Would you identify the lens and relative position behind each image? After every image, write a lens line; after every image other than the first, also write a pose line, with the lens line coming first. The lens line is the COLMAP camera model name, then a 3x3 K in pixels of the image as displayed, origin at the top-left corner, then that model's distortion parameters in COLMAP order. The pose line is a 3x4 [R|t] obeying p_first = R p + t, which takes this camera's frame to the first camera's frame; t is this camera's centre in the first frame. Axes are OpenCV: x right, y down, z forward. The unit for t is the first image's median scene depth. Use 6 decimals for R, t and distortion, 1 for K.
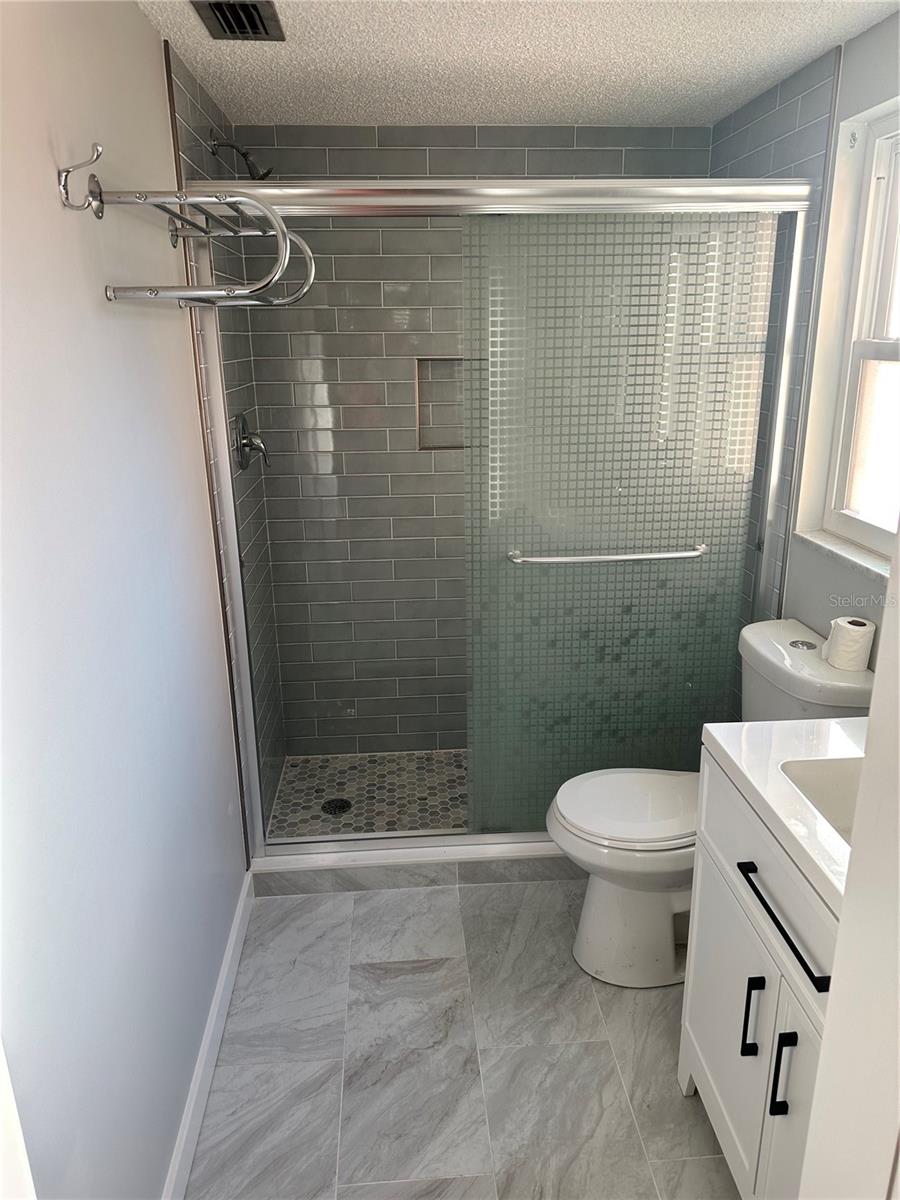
lens RADIAL K [[852.9, 0, 450.0], [0, 852.9, 600.0], [0, 0, 1]] dist [0.013155, 0.002340]
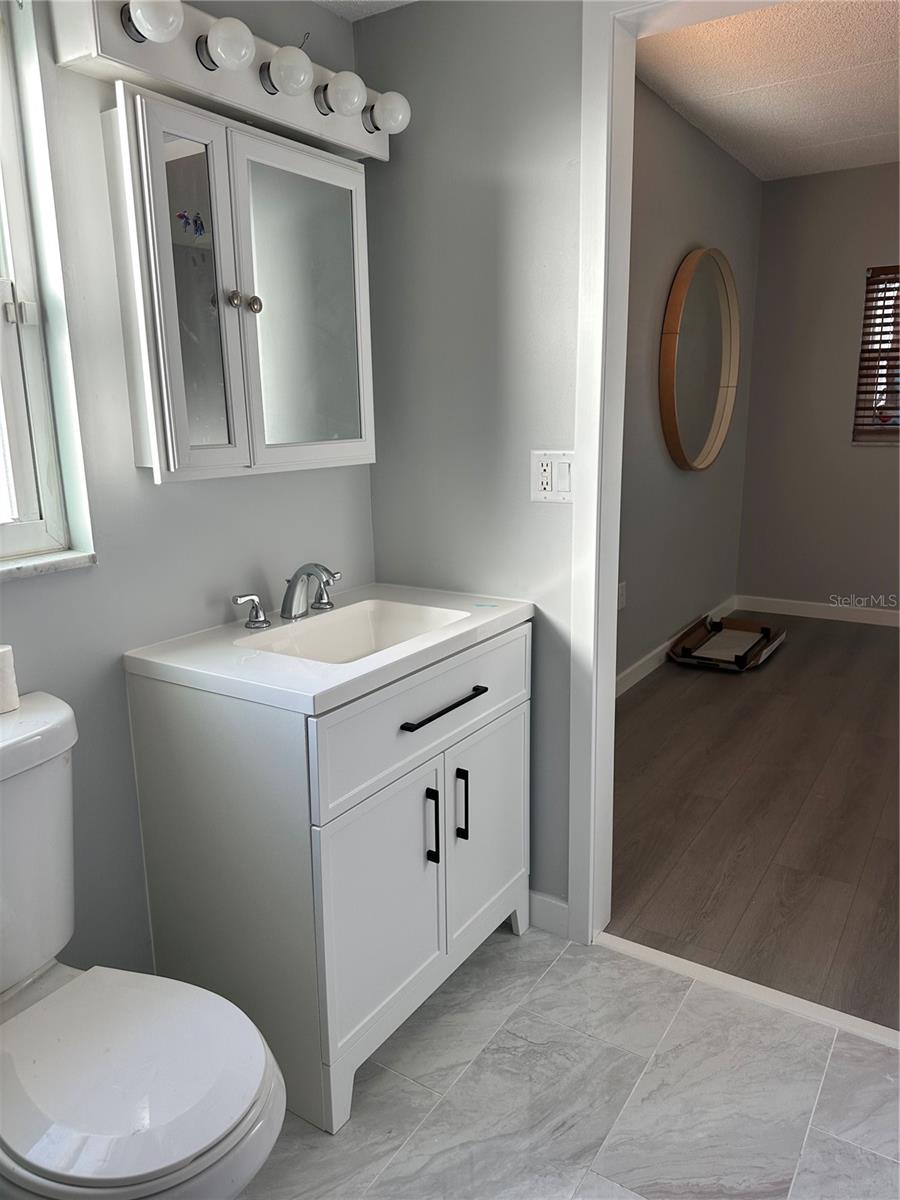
lens RADIAL K [[852.9, 0, 450.0], [0, 852.9, 600.0], [0, 0, 1]] dist [0.013155, 0.002340]
pose [[-0.796207, -0.110436, 0.594859, -0.279098], [0.211312, 0.870524, 0.444450, -0.259778], [-0.566923, 0.479575, -0.669781, 1.291530]]
